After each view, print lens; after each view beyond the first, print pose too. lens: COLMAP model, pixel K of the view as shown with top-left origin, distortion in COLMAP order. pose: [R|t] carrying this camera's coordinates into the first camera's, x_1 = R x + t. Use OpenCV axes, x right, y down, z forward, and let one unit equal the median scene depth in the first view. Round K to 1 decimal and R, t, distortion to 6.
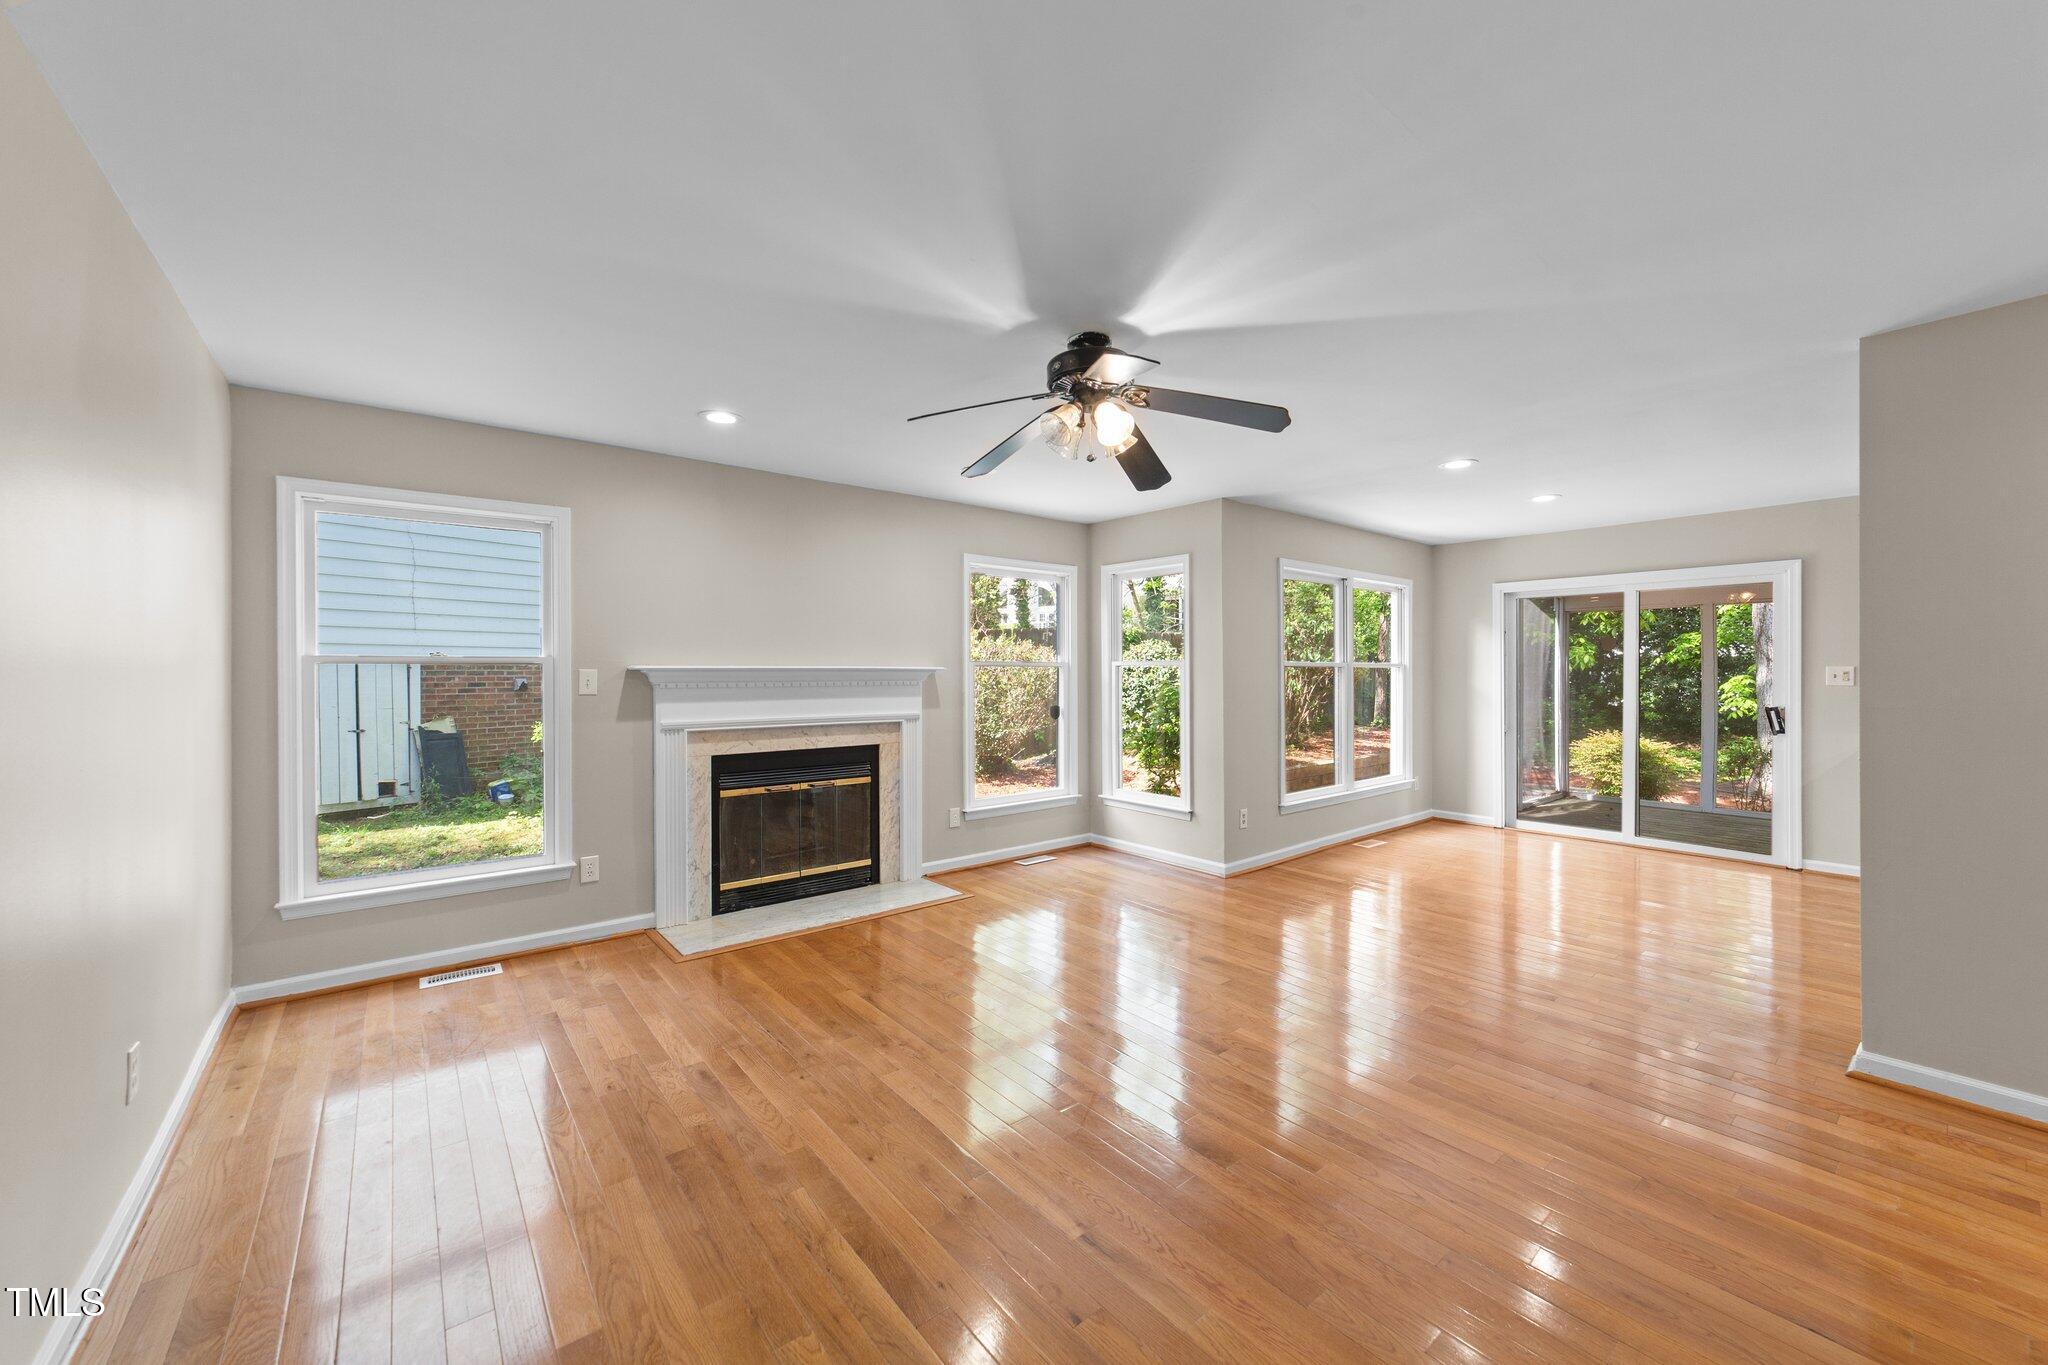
lens RADIAL K [[780.8, 0, 1025.3], [0, 780.8, 679.1], [0, 0, 1]] dist [0.000226, 0.000004]
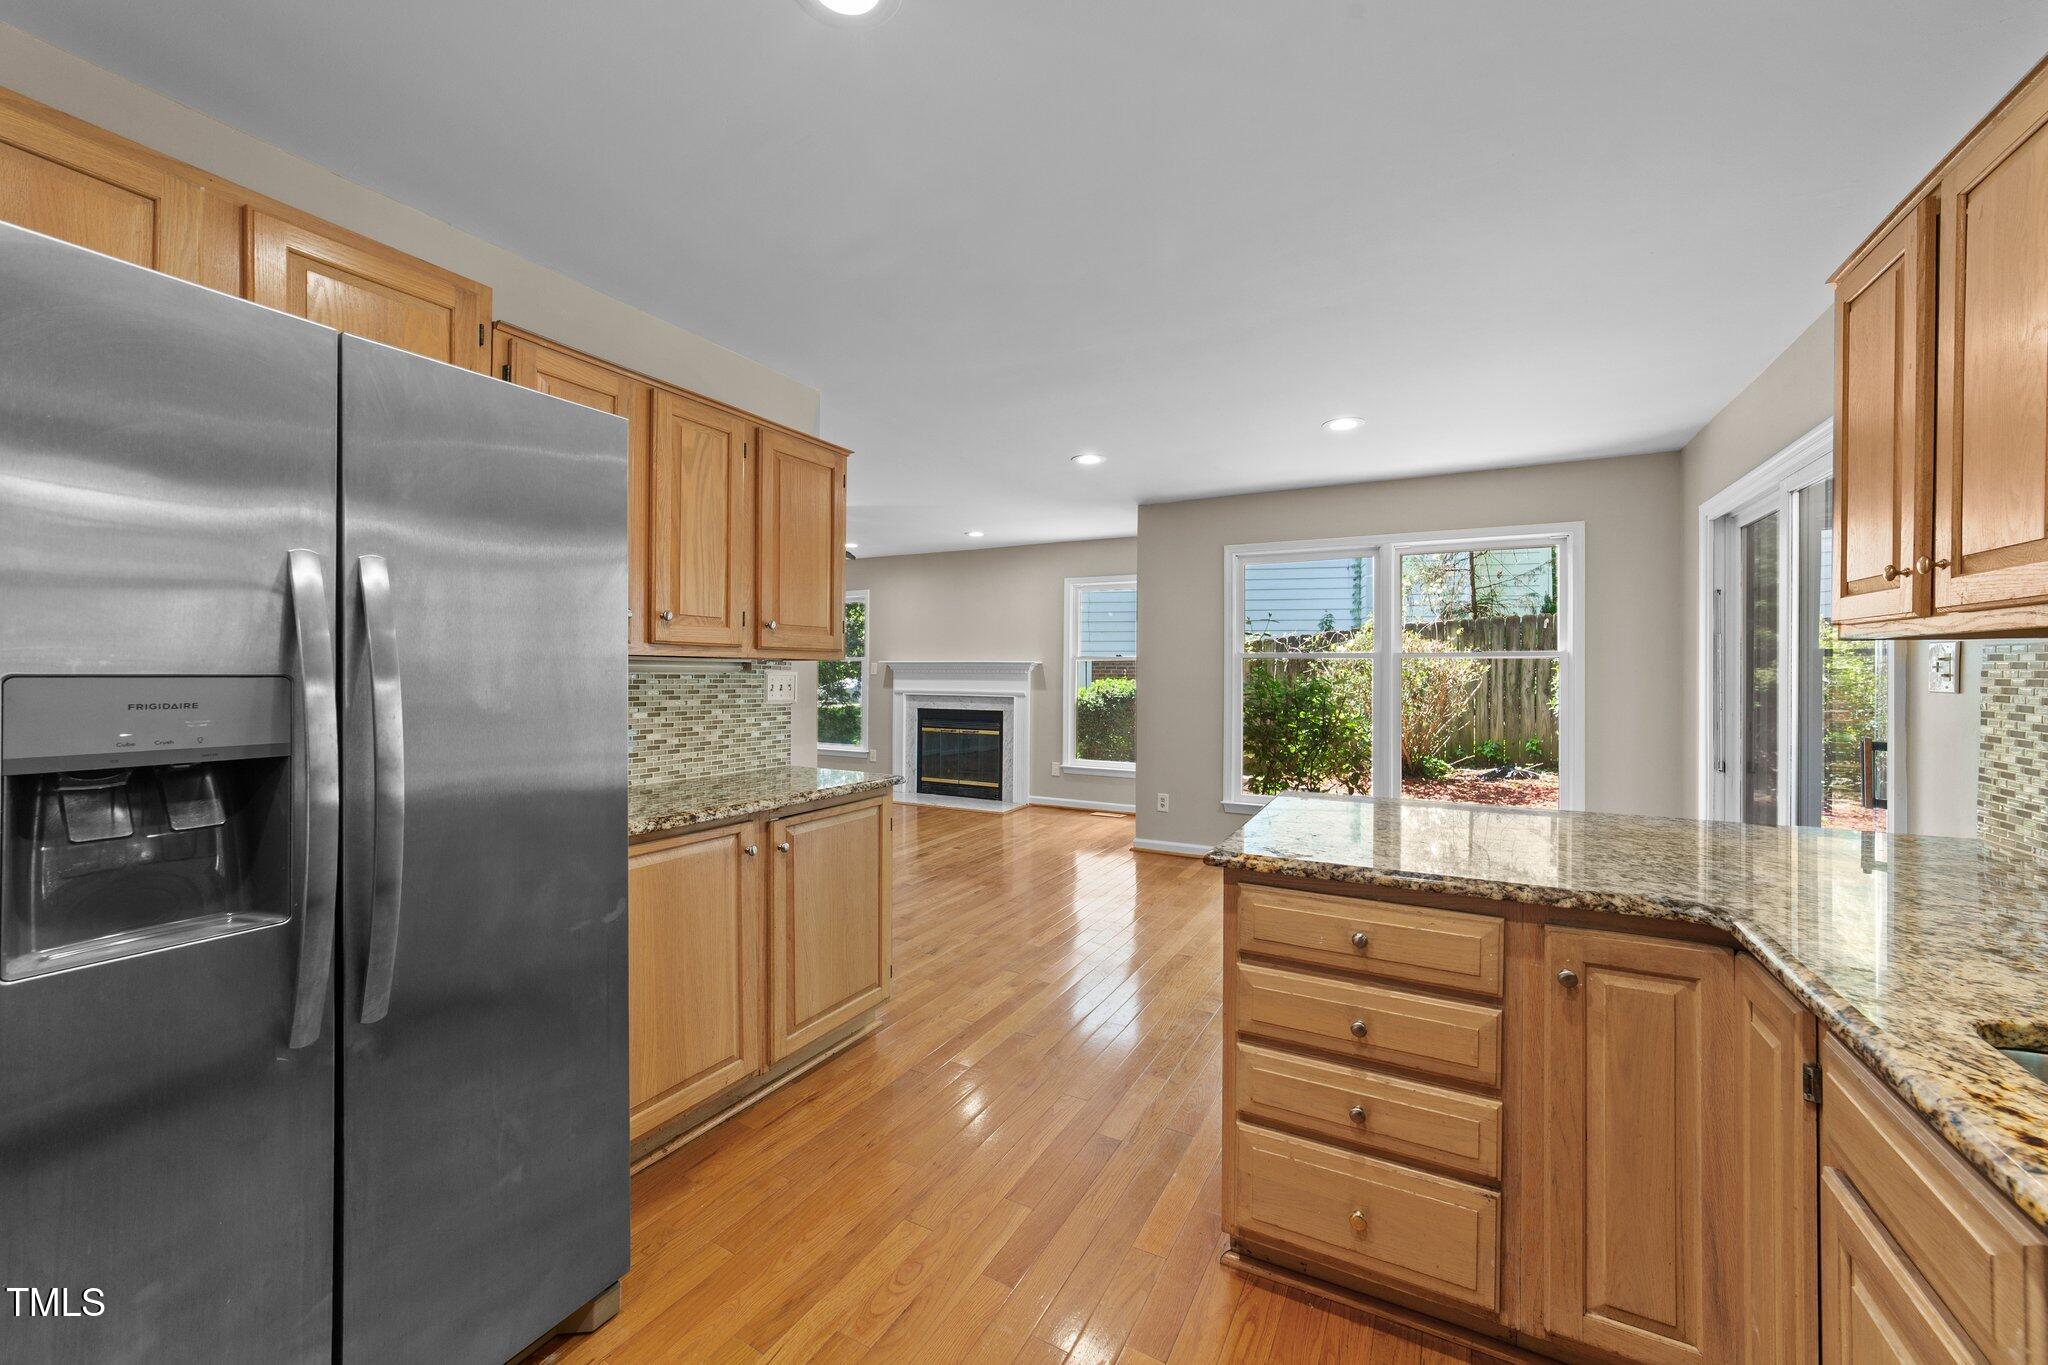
lens RADIAL K [[780.8, 0, 1024.6], [0, 780.8, 672.4], [0, 0, 1]] dist [0.000226, 0.000004]
pose [[0.376821, 0.001407, -0.926285, 1.277737], [-0.015478, 0.999869, -0.004778, 0.013493], [0.926157, 0.016138, 0.376793, 0.458314]]
